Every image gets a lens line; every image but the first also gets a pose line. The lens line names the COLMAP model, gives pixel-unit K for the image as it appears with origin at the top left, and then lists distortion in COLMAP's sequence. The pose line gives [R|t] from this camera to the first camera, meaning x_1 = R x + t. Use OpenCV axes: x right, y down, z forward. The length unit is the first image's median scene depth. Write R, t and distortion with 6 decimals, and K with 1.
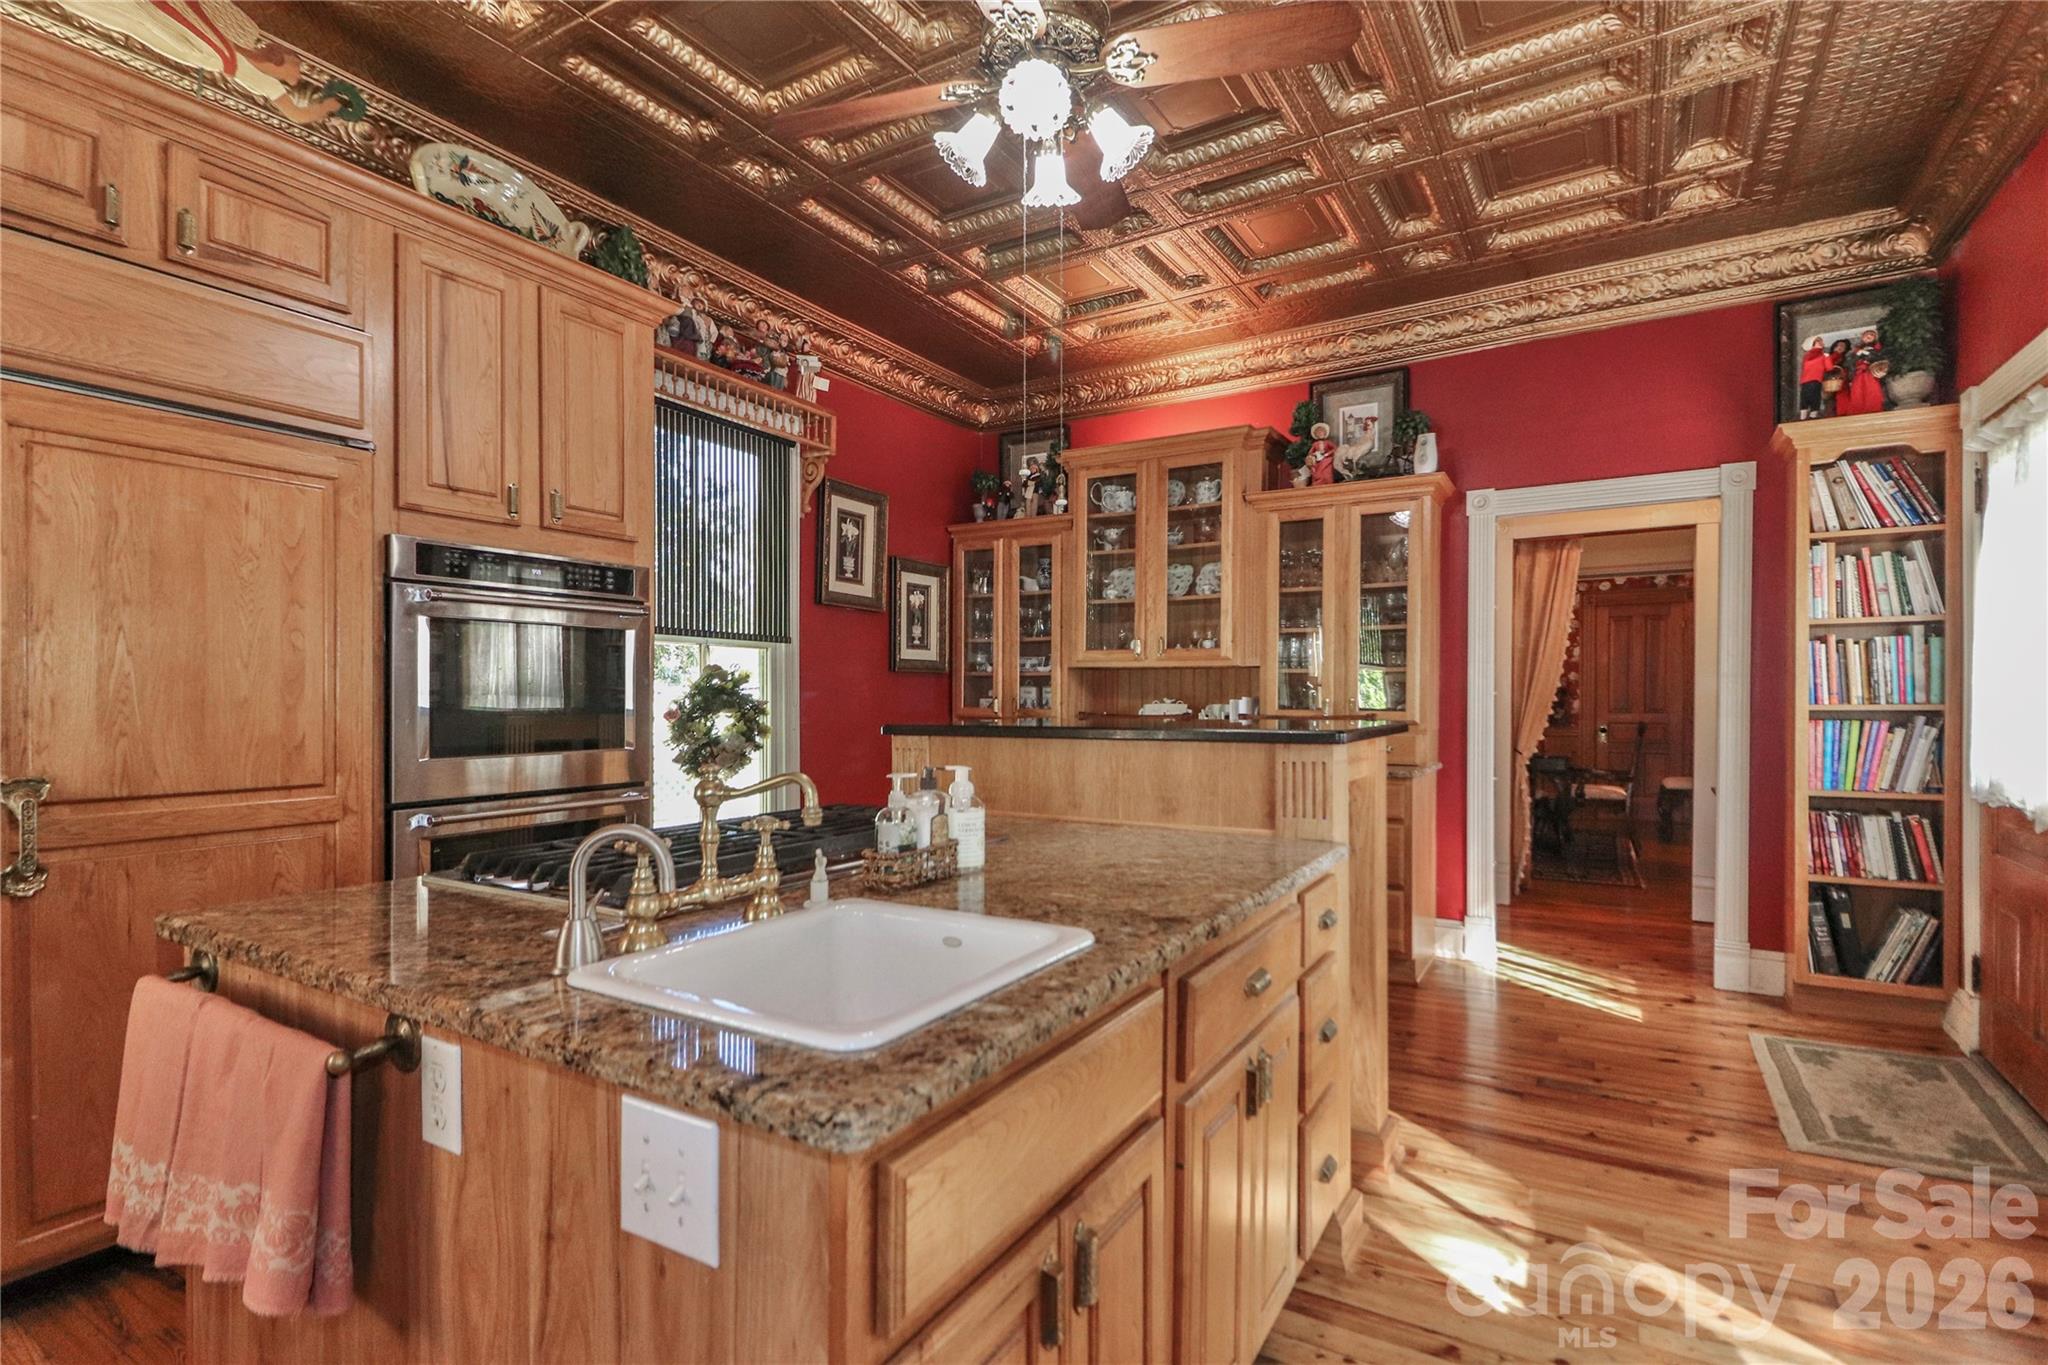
lens RADIAL K [[950.4, 0, 1035.5], [0, 950.4, 693.8], [0, 0, 1]] dist [0.019627, -0.000885]
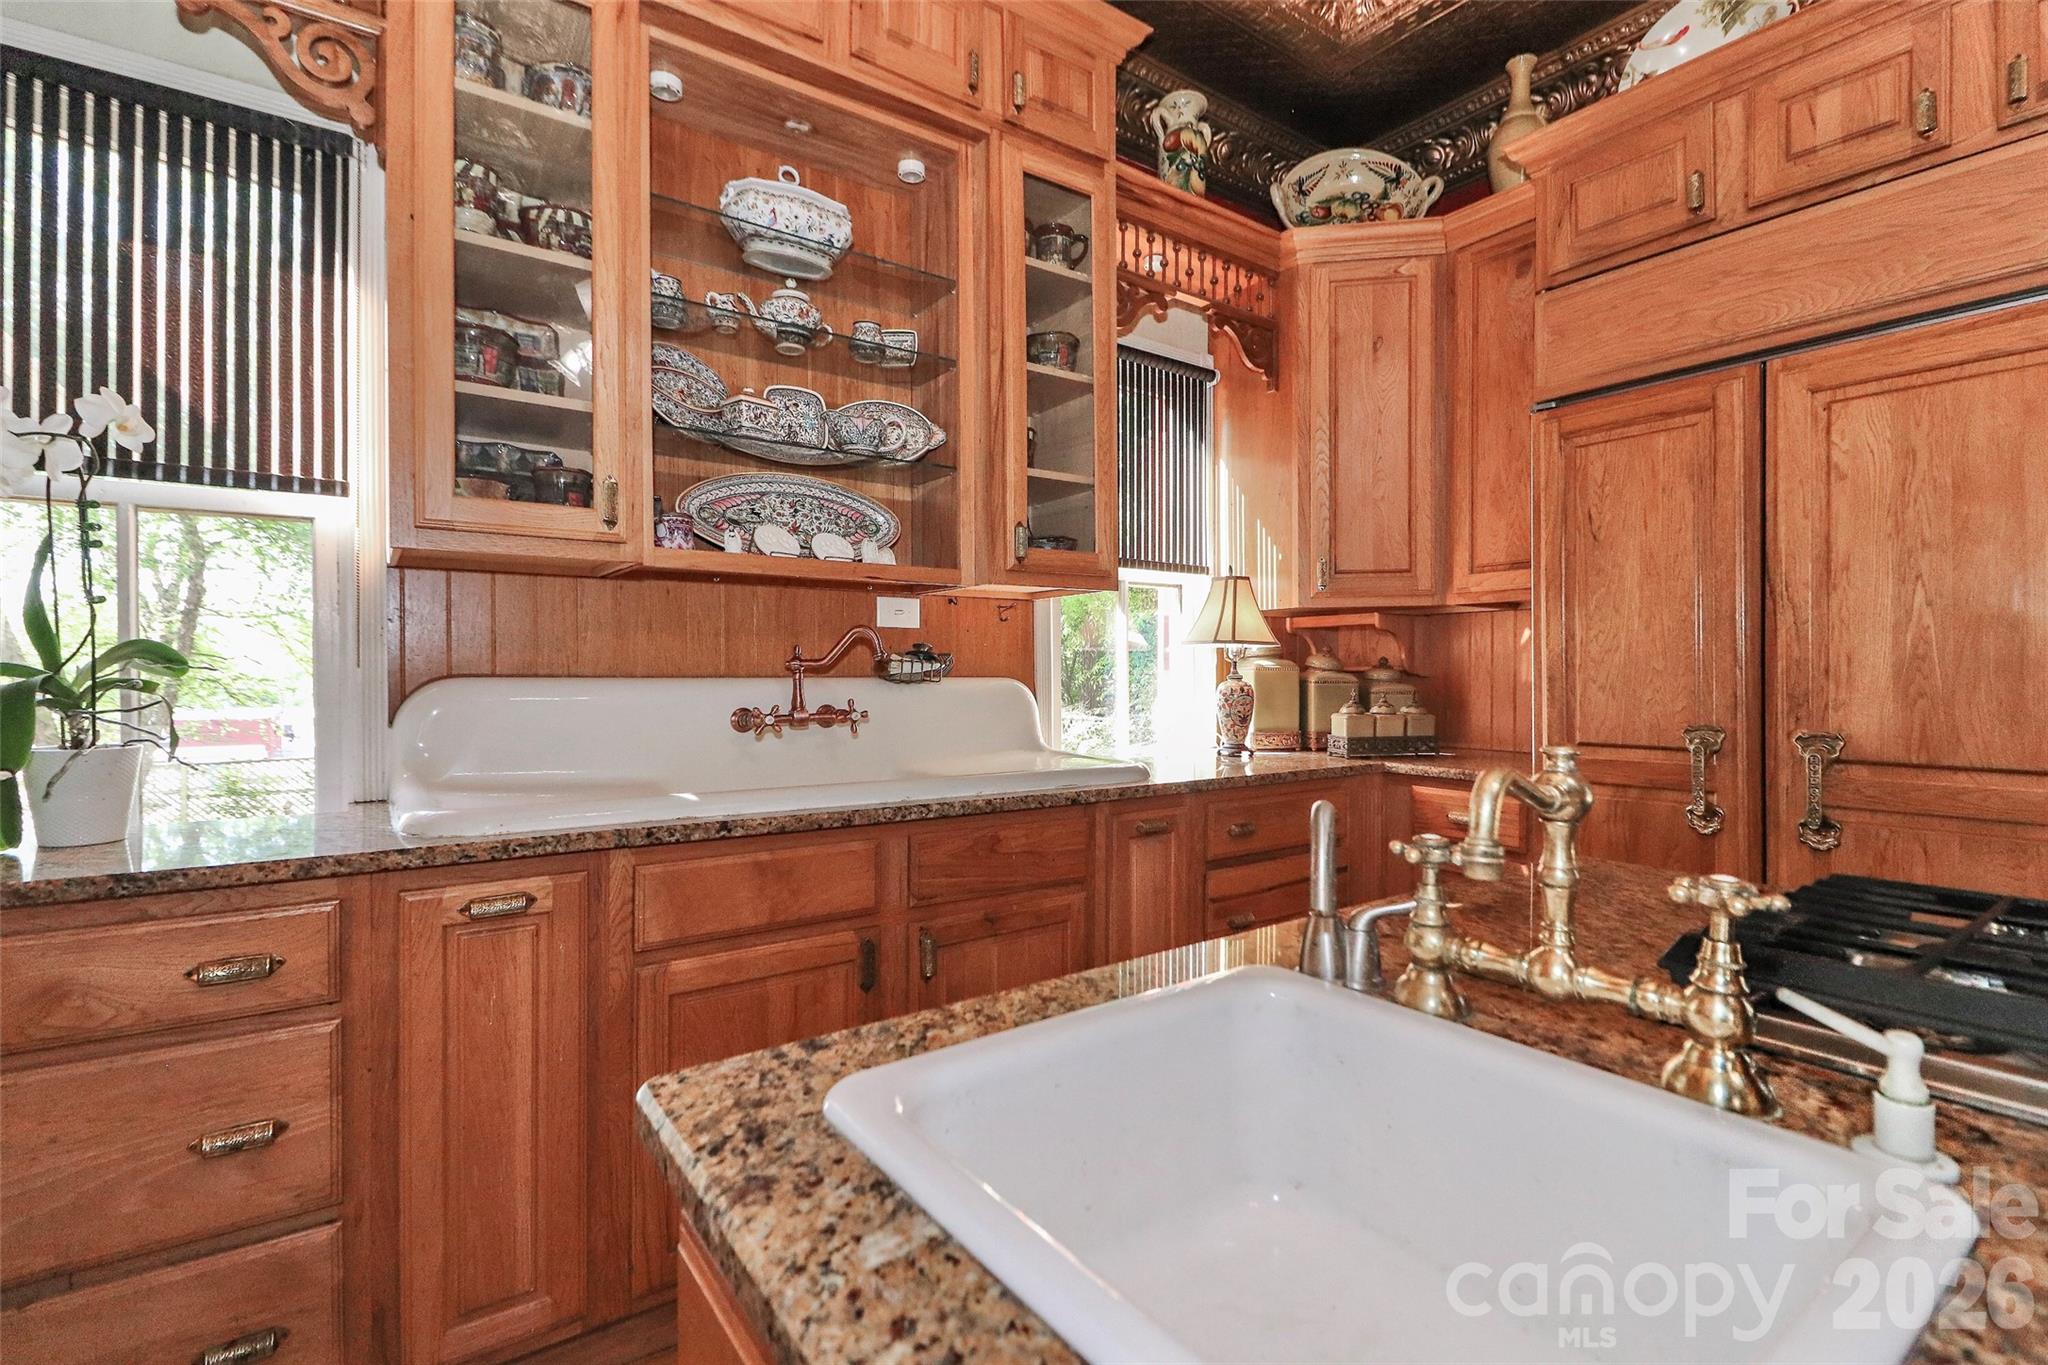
lens RADIAL K [[925.5, 0, 1034.8], [0, 925.5, 671.6], [0, 0, 1]] dist [-0.004989, -0.000430]
pose [[-0.371387, -0.000765, -0.928478, 0.163702], [0.000946, 0.999999, -0.001202, 0.021739], [0.928478, -0.001325, -0.371385, 0.576323]]
